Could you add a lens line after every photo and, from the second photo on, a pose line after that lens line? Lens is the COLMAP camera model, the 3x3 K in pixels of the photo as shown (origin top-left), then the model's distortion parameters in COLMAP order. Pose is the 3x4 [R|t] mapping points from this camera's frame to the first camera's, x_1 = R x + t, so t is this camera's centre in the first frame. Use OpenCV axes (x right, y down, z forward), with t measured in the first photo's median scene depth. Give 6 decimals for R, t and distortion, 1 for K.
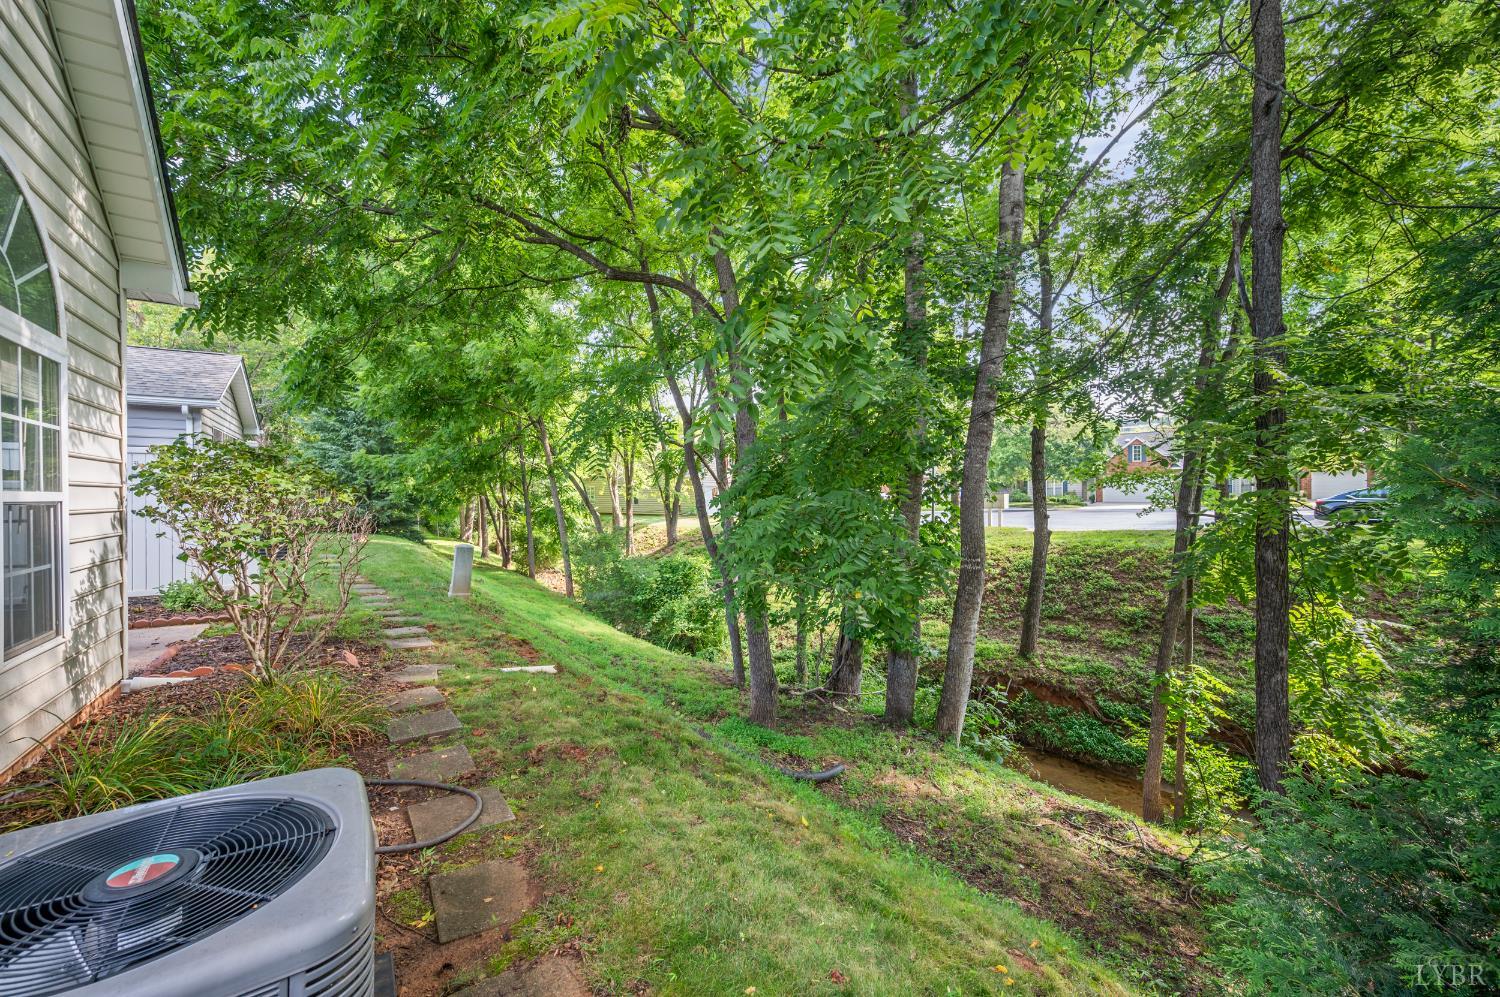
lens RADIAL K [[587.9, 0, 750.0], [0, 587.9, 497.9], [0, 0, 1]] dist [0.001194, 0.000524]
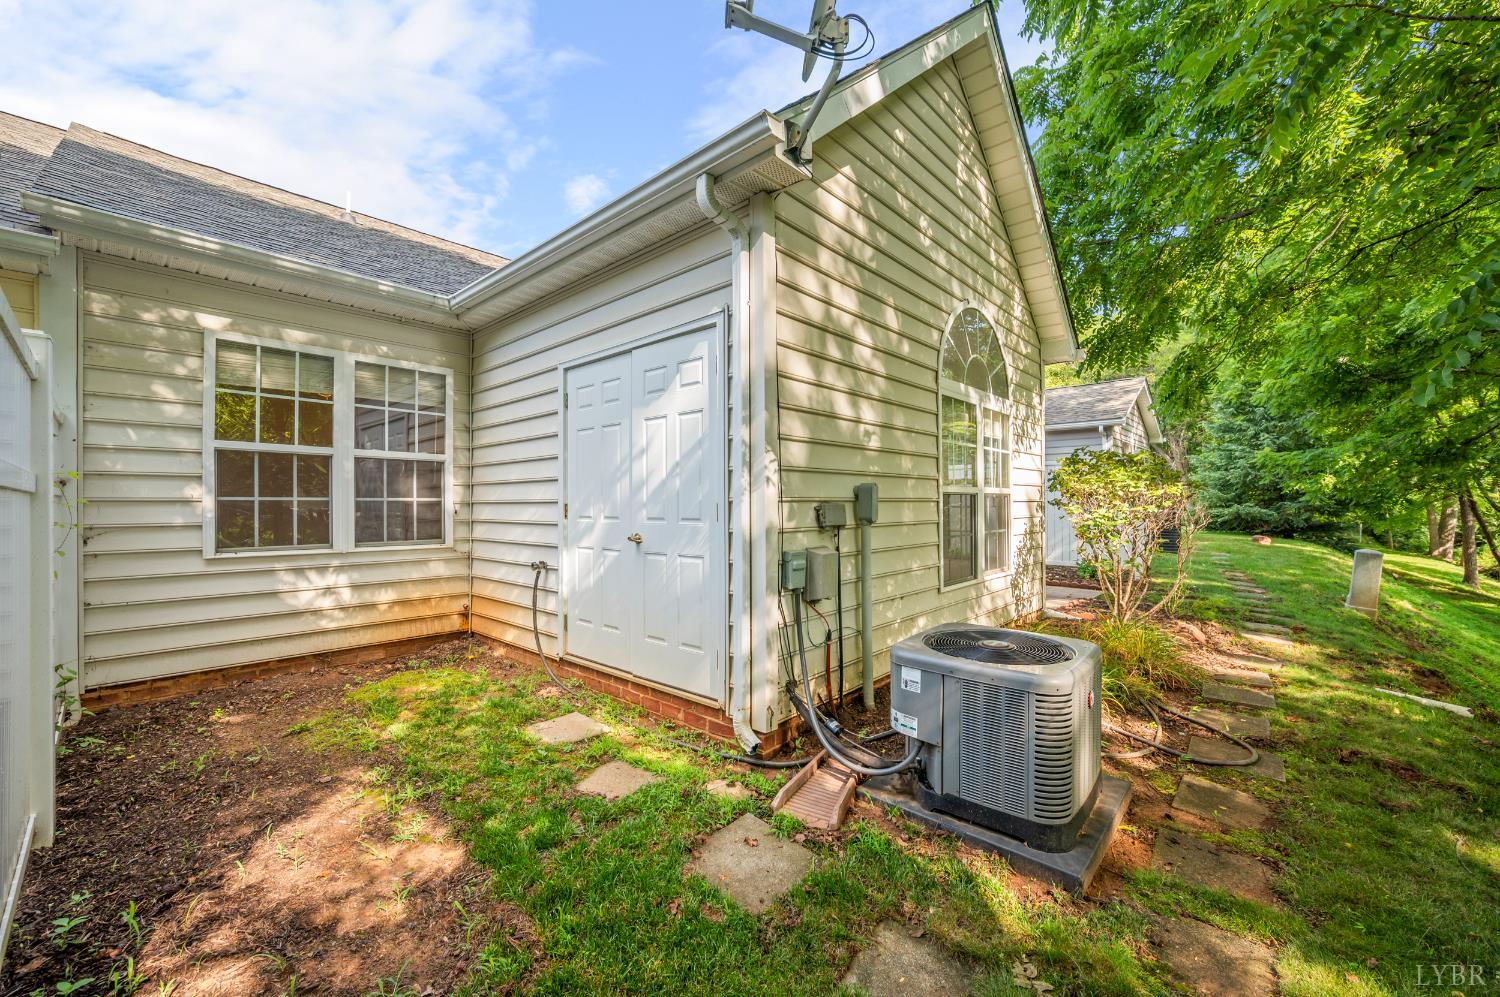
lens RADIAL K [[587.9, 0, 746.7], [0, 587.9, 497.9], [0, 0, 1]] dist [0.001194, 0.000524]
pose [[0.235017, -0.005966, -0.971973, 0.168144], [-0.000872, 0.999979, -0.006348, 0.014757], [0.971991, 0.002339, 0.235007, -0.082978]]
